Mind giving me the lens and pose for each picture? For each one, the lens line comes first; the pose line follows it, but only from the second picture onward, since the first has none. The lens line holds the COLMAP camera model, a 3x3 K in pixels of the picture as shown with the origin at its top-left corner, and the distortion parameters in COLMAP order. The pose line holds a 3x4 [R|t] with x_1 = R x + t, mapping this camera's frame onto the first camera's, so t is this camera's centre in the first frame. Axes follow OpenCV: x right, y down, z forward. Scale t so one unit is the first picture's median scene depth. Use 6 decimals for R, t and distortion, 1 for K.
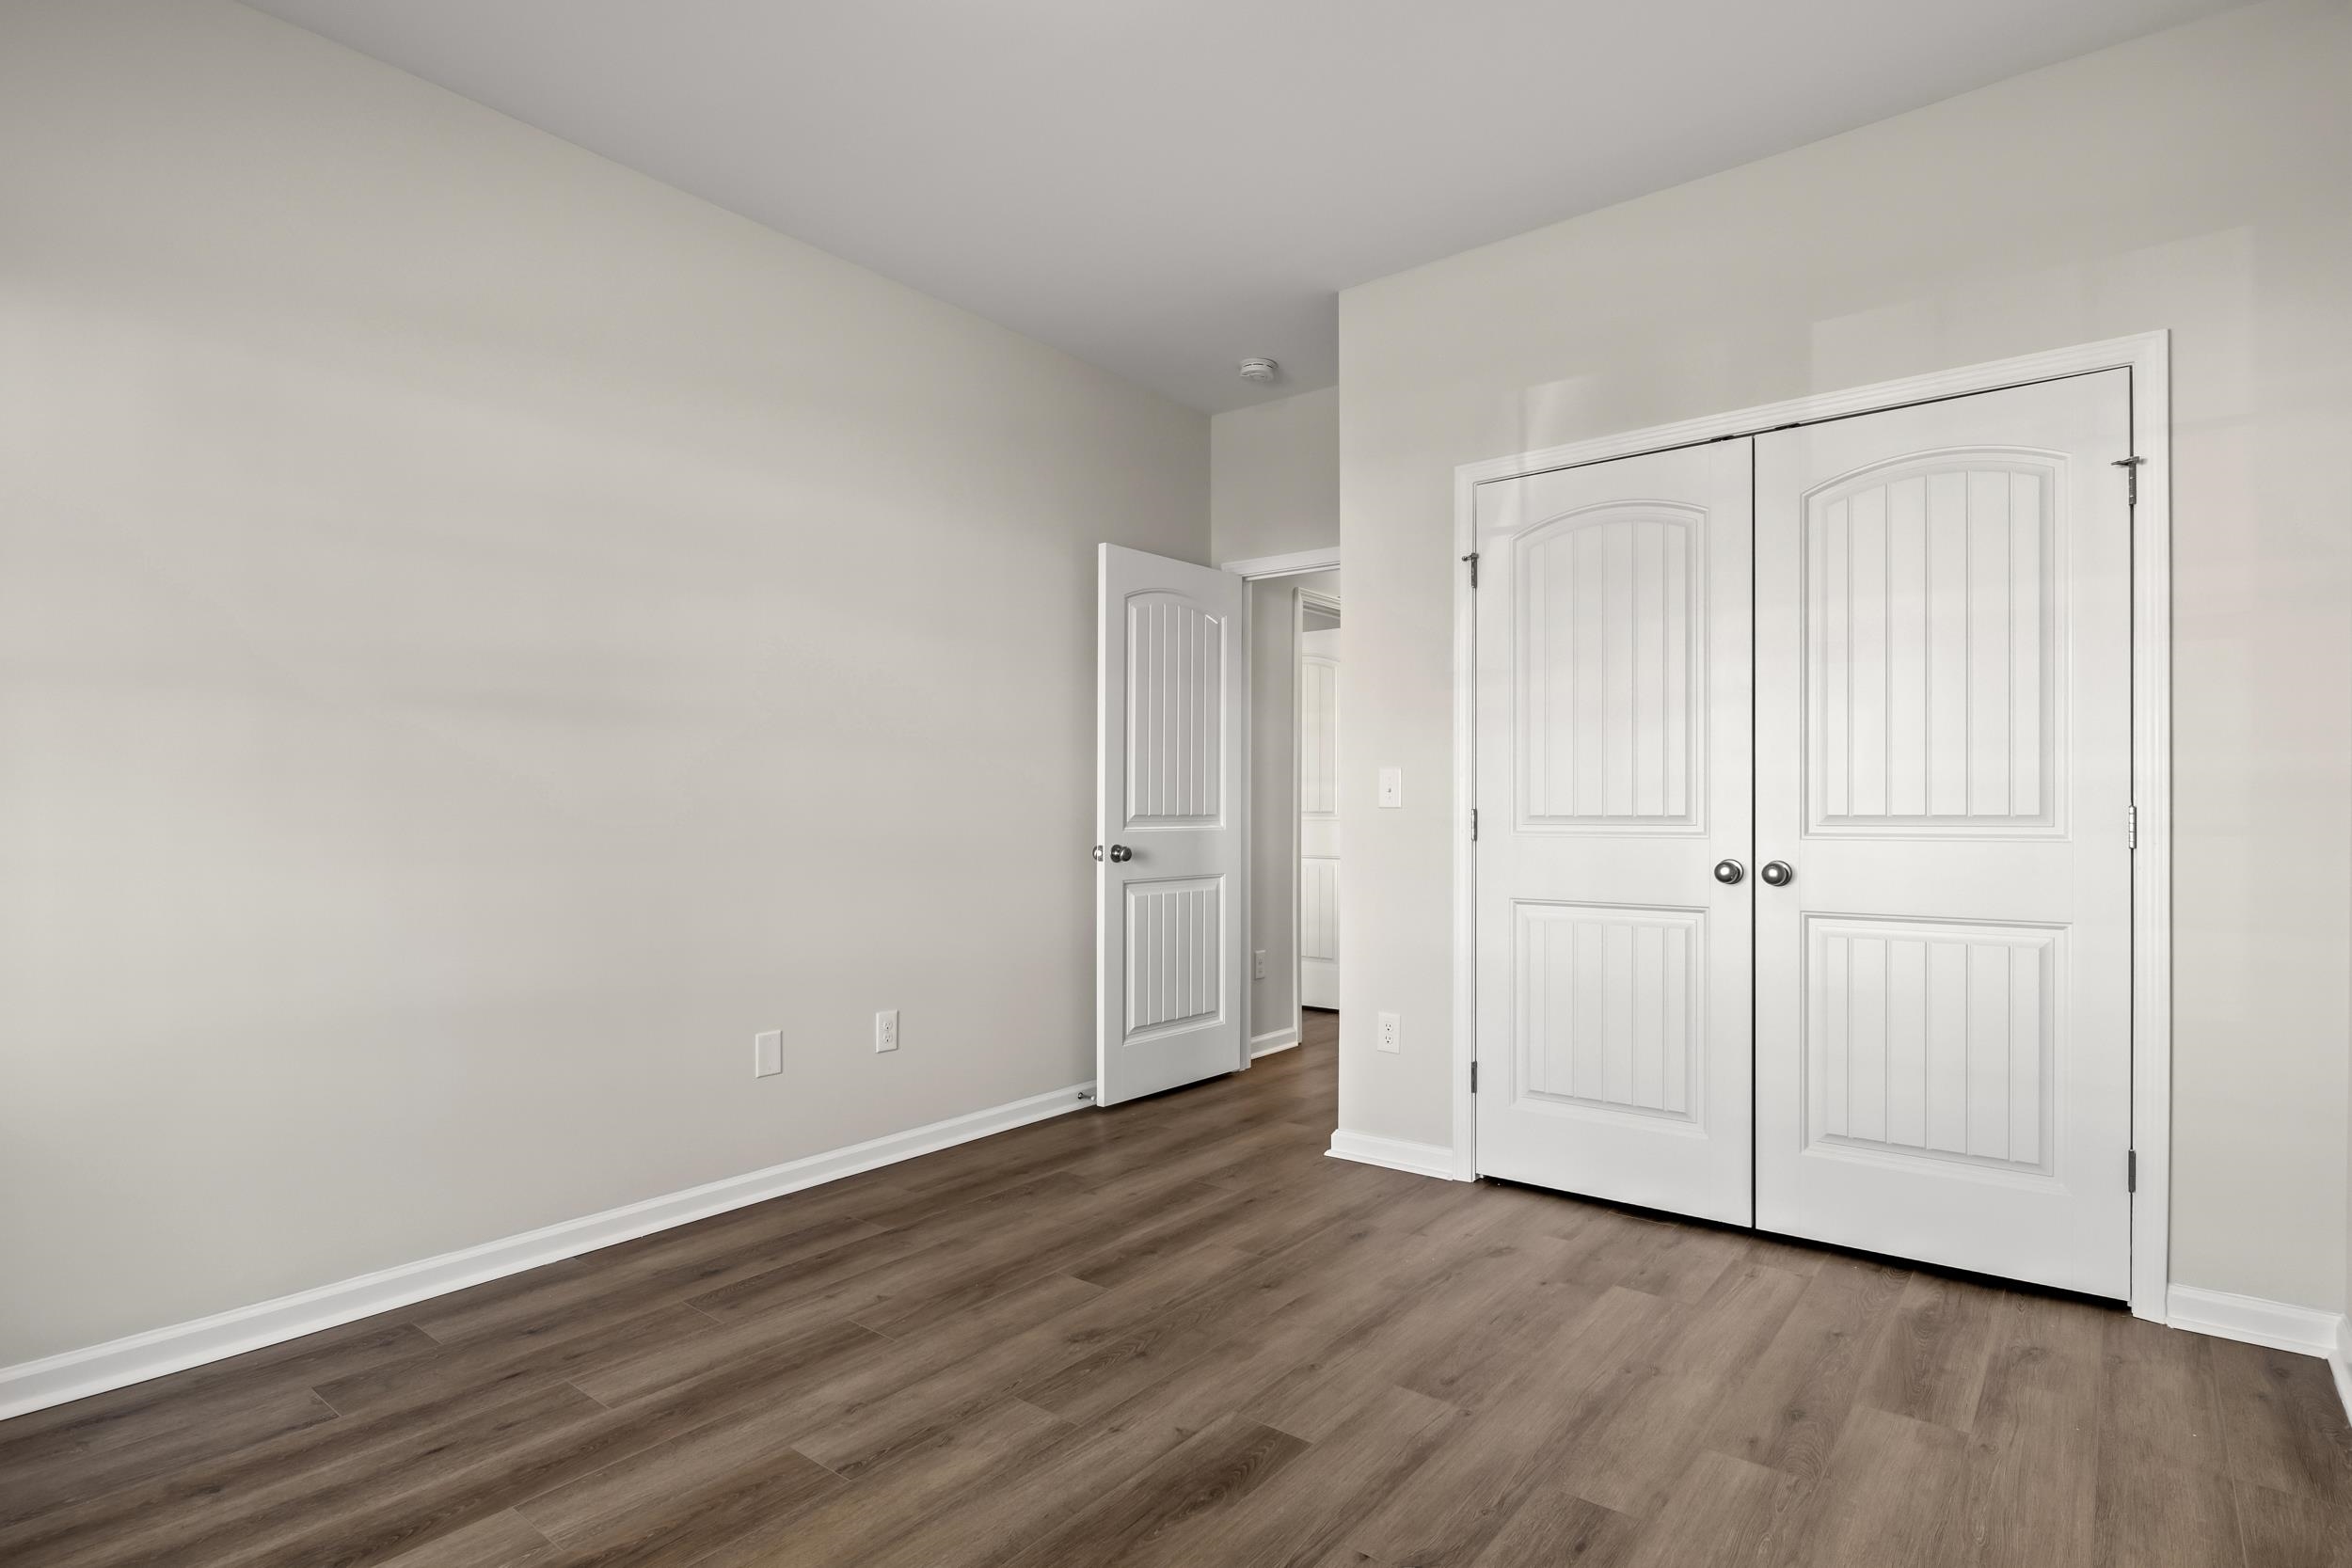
lens RADIAL K [[1228.7, 0, 1170.7], [0, 1228.7, 820.6], [0, 0, 1]] dist [0.002377, 0.000394]
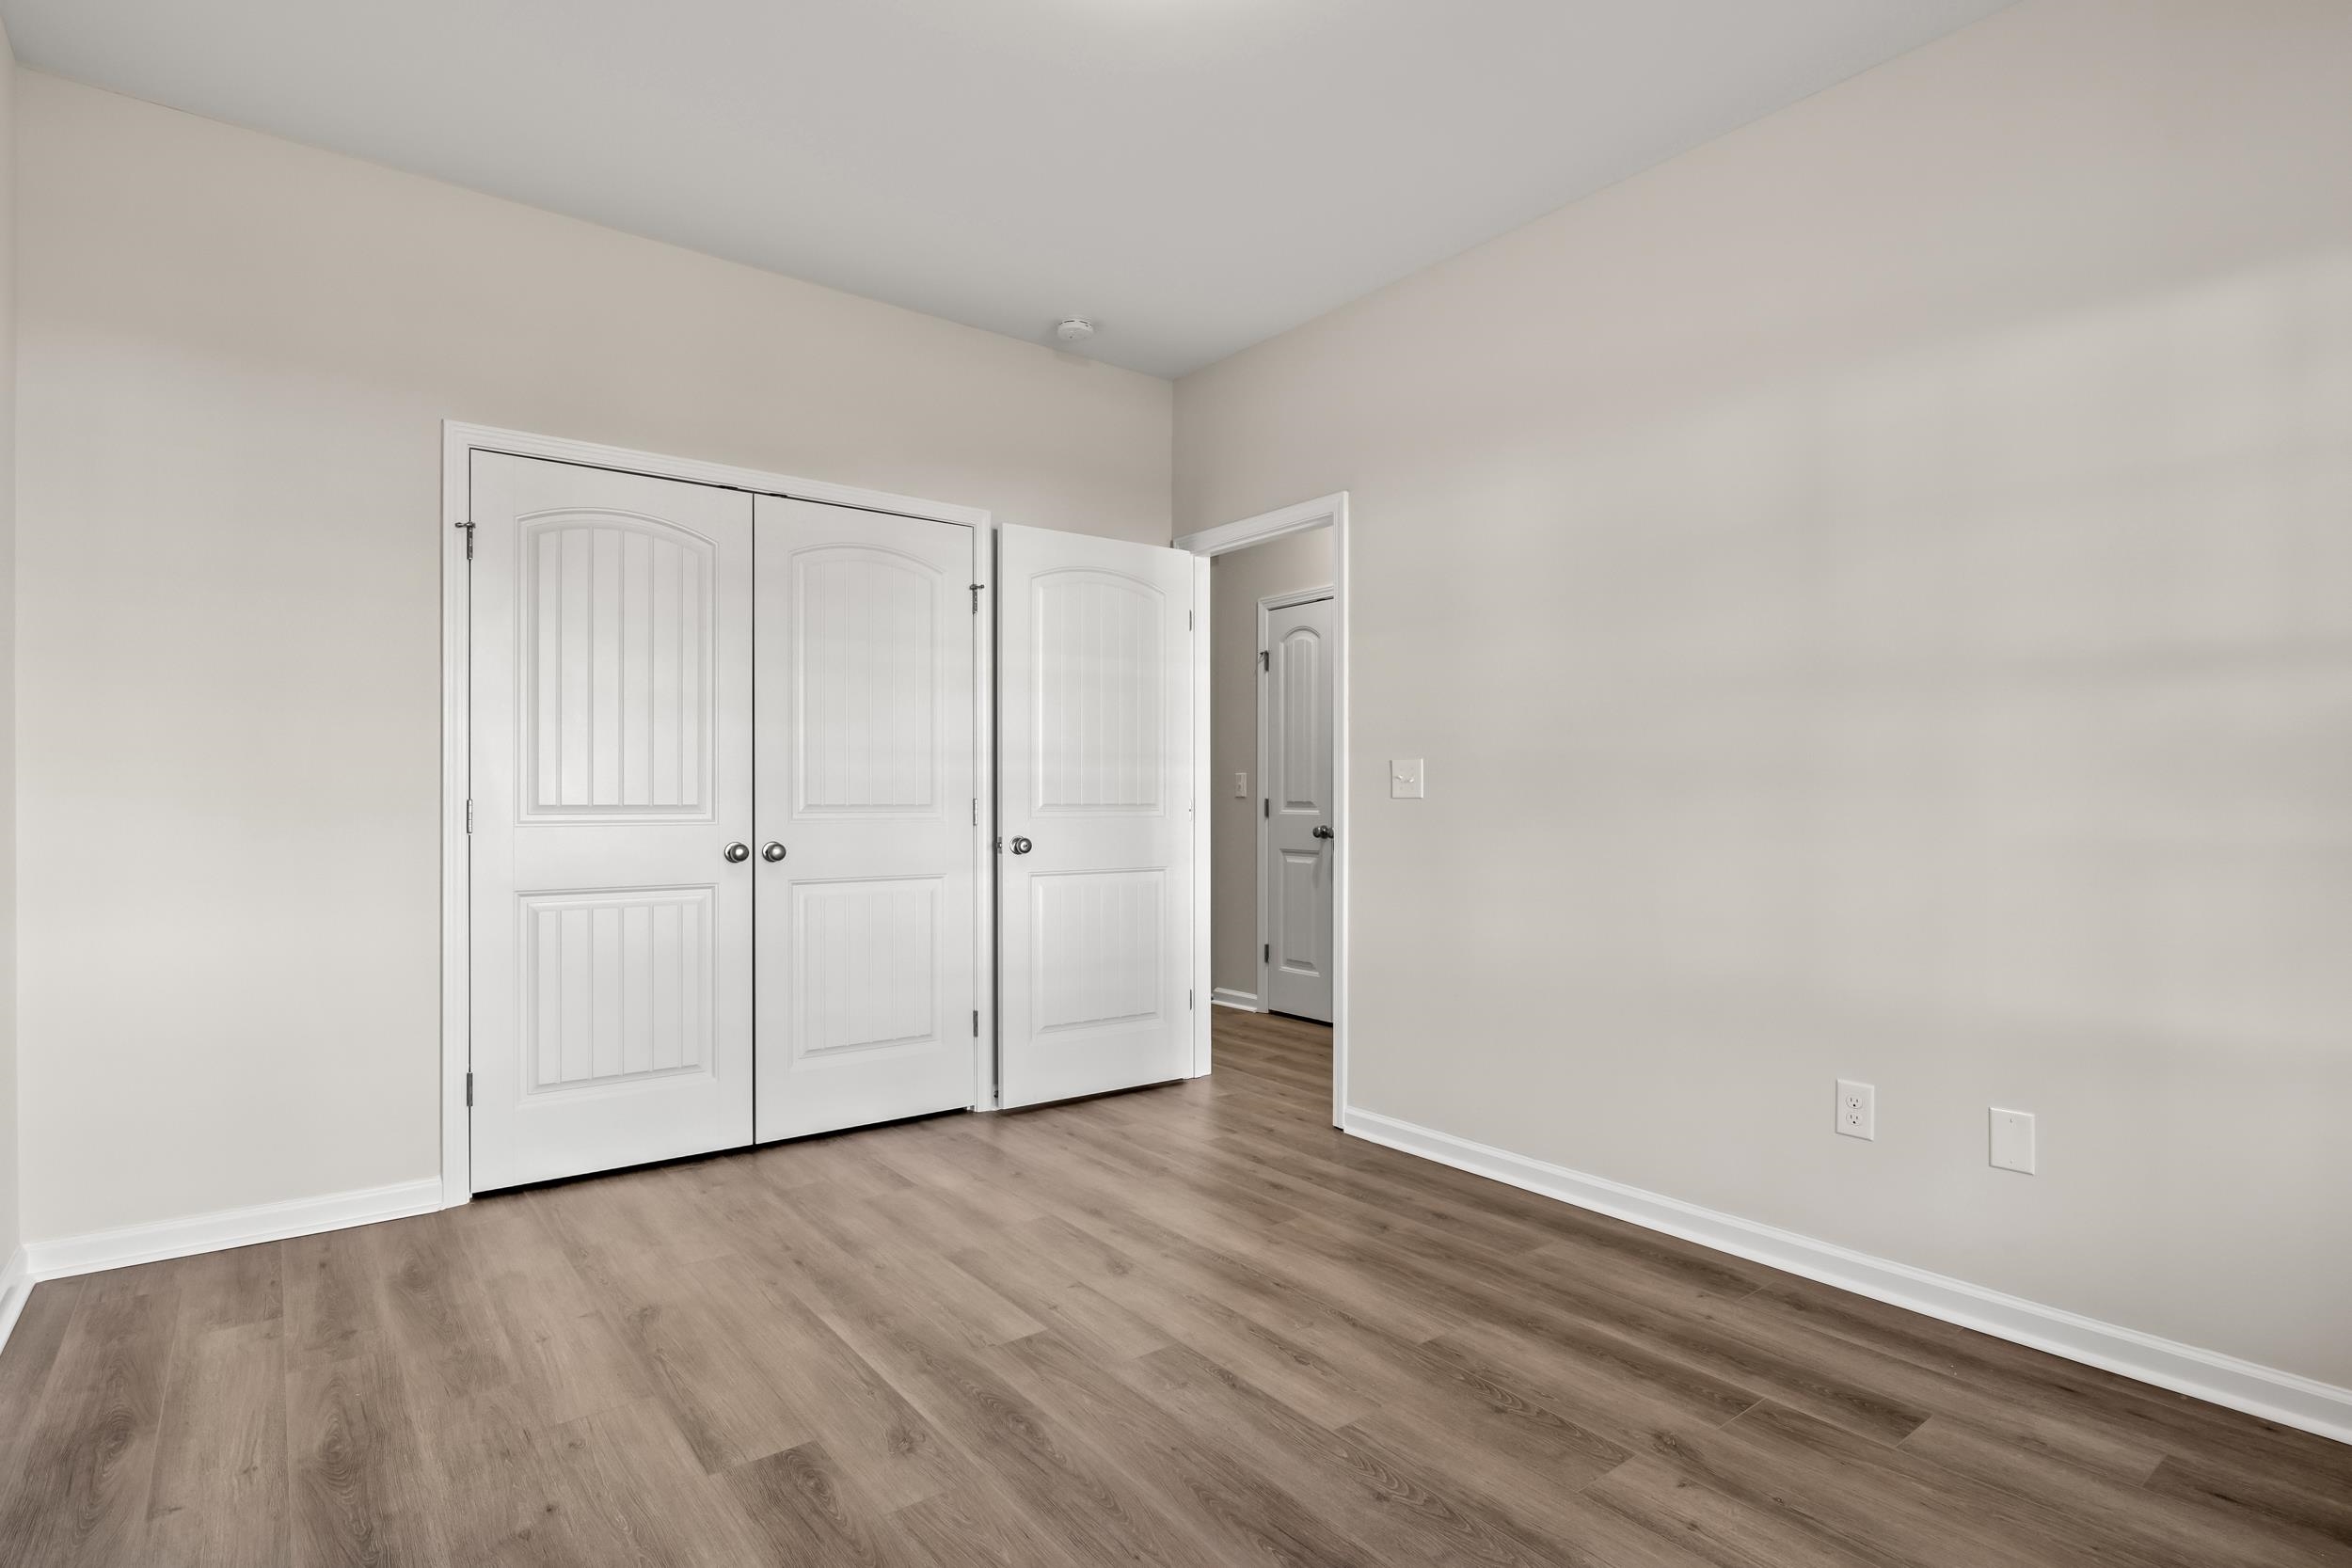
lens RADIAL K [[1174.6, 0, 1174.6], [0, 1174.6, 798.8], [0, 0, 1]] dist [0.000672, 0.000088]
pose [[0.241186, 0.000851, 0.970479, -0.534894], [0.002535, 0.999996, -0.001507, -0.007228], [-0.970476, 0.002824, 0.241182, 0.301135]]
